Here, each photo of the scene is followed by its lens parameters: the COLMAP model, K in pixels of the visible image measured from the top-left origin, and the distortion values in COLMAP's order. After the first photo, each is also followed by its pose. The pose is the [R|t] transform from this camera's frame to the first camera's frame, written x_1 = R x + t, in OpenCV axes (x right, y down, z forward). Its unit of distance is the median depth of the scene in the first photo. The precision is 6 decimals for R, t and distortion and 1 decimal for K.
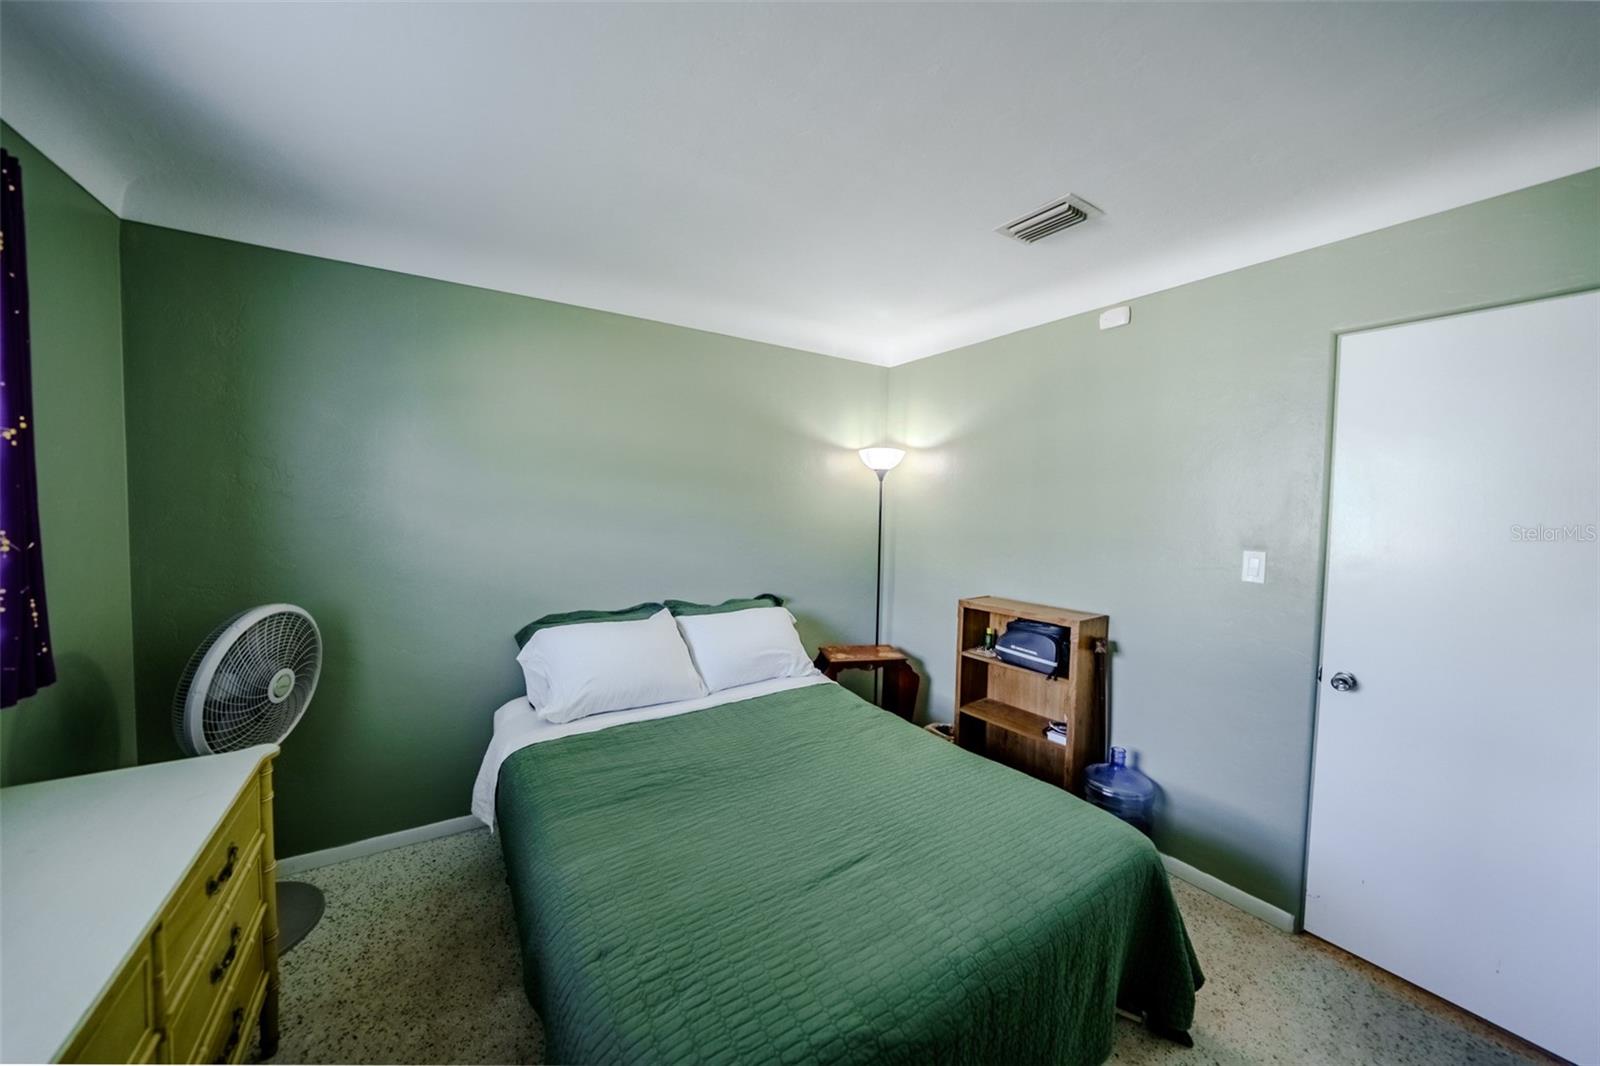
lens RADIAL K [[566.9, 0, 797.0], [0, 566.9, 527.5], [0, 0, 1]] dist [-0.028976, 0.005903]
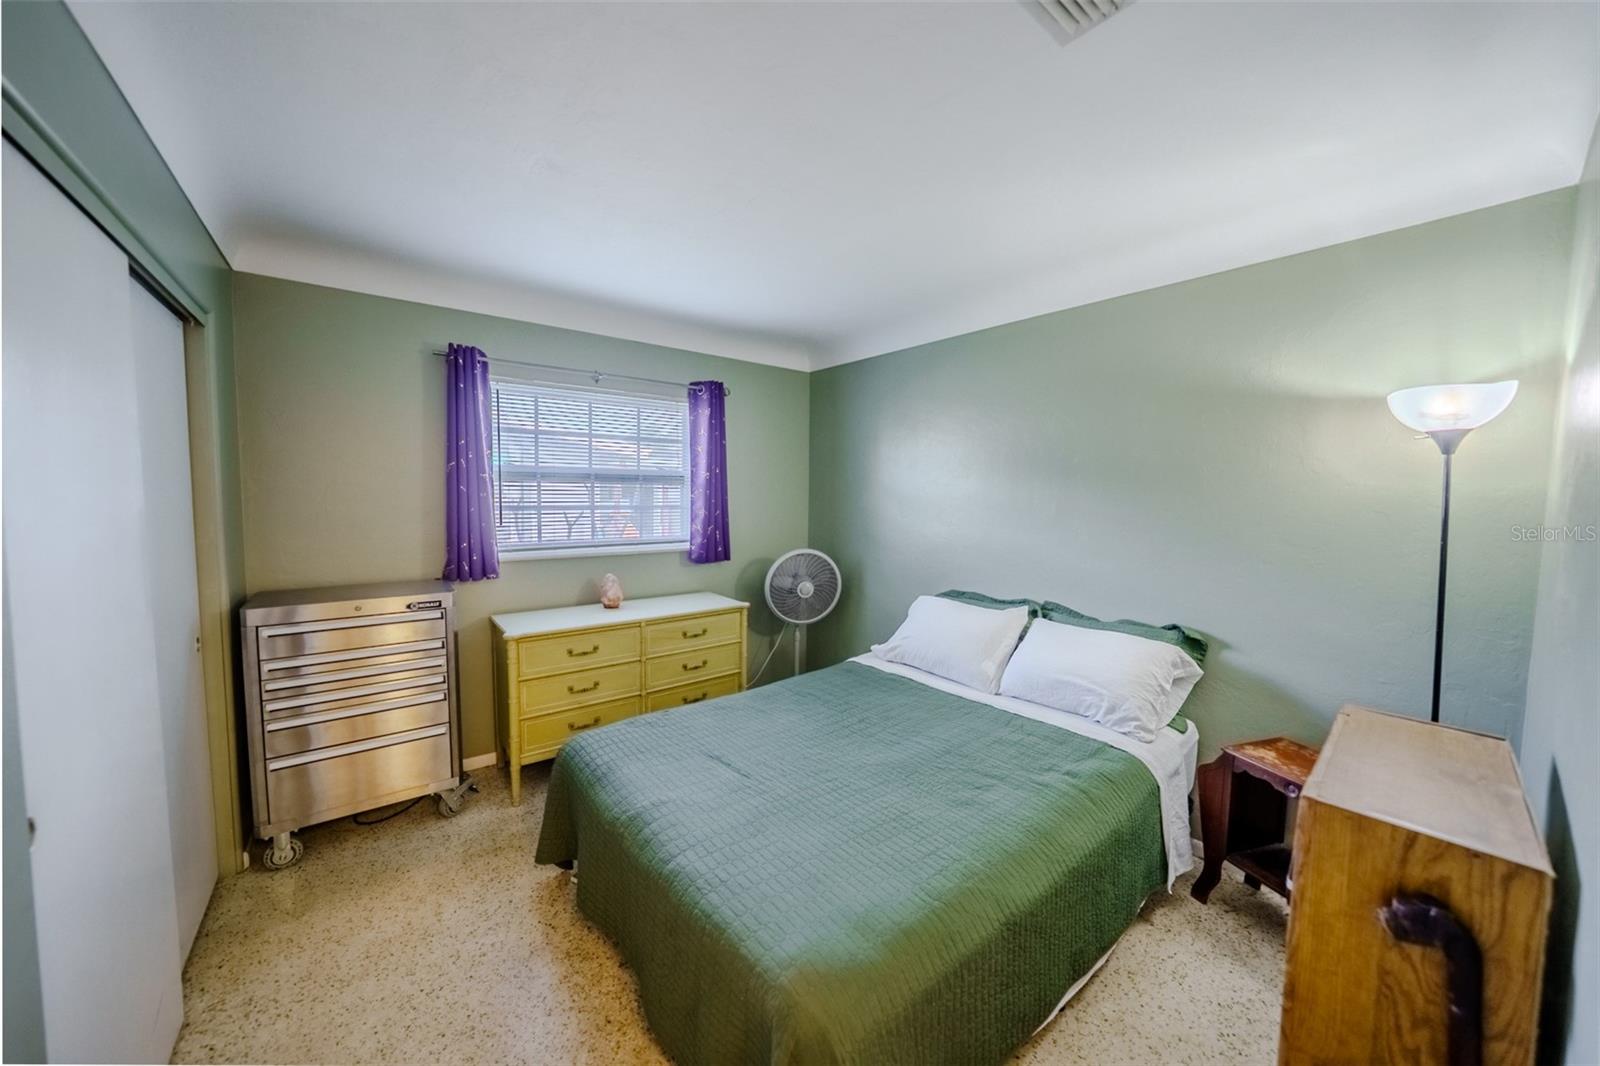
lens RADIAL K [[566.9, 0, 797.0], [0, 566.9, 527.5], [0, 0, 1]] dist [-0.028976, 0.005903]
pose [[0.074628, 0.045964, -0.996152, 0.825533], [-0.046800, 0.997998, 0.042543, -0.020375], [0.996113, 0.043445, 0.076630, 0.597291]]
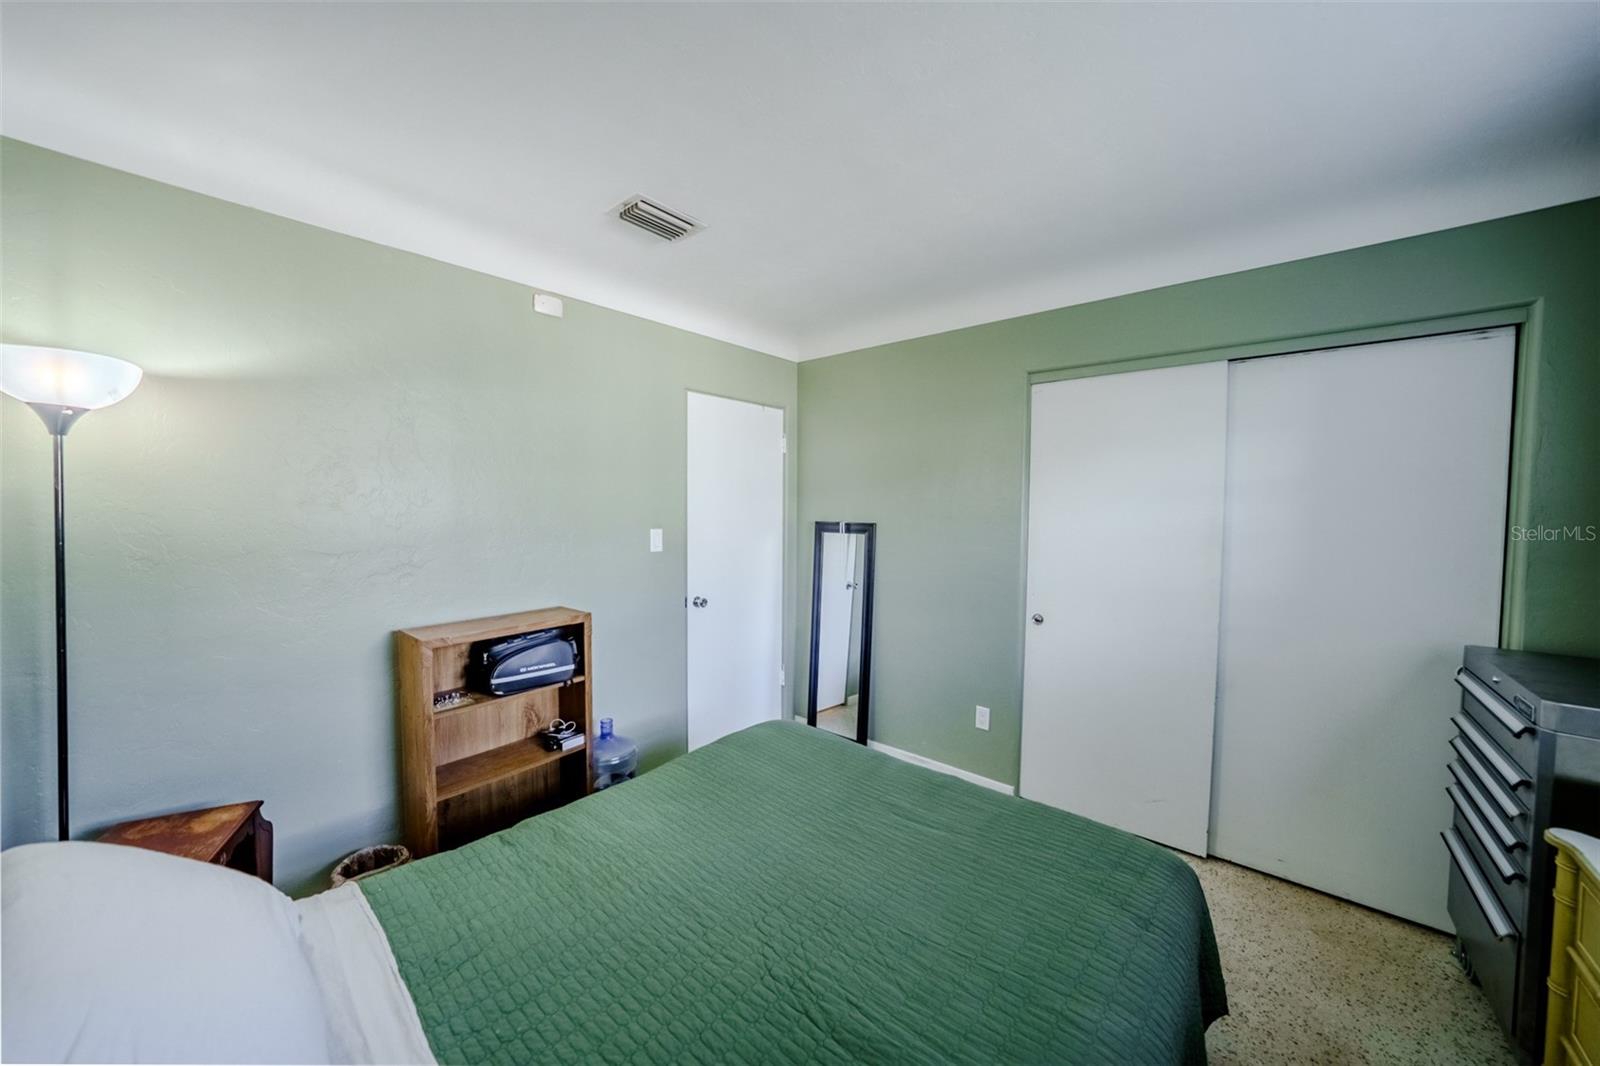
lens RADIAL K [[566.9, 0, 797.0], [0, 566.9, 527.5], [0, 0, 1]] dist [-0.028976, 0.005903]
pose [[-0.289284, -0.063169, 0.955157, -0.527508], [0.024140, 0.997021, 0.073249, -0.047763], [-0.956939, 0.044247, -0.286898, 0.890575]]
